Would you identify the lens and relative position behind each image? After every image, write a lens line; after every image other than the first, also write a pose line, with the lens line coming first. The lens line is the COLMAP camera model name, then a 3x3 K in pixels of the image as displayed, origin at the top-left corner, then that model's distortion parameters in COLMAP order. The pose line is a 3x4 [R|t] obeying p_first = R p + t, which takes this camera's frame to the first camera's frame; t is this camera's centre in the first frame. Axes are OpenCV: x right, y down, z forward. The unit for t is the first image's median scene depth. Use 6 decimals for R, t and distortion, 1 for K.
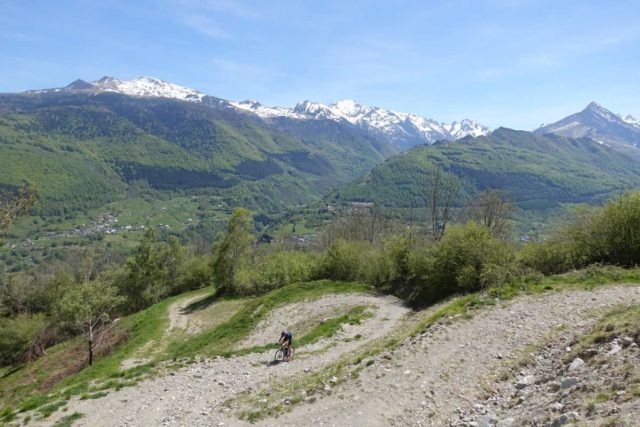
lens RADIAL K [[440.6, 0, 319.9], [0, 440.6, 216.2], [0, 0, 1]] dist [-0.001239, 0.002499]
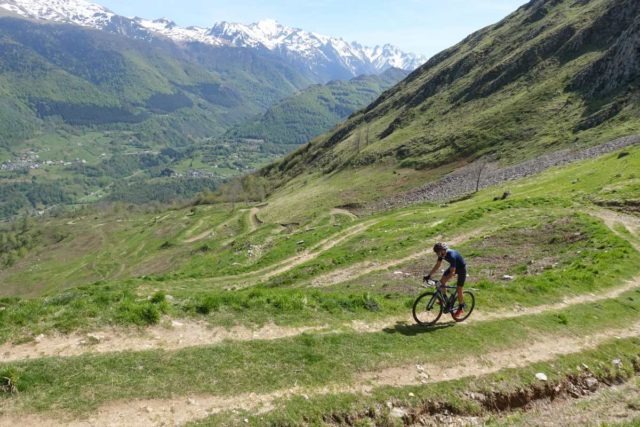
lens RADIAL K [[440.6, 0, 319.9], [0, 440.6, 216.2], [0, 0, 1]] dist [-0.001239, 0.002499]
pose [[0.988298, -0.012084, 0.152058, 0.203589], [-0.015585, 0.983640, 0.179468, -0.101971], [-0.151739, -0.179738, 0.971941, -0.559539]]
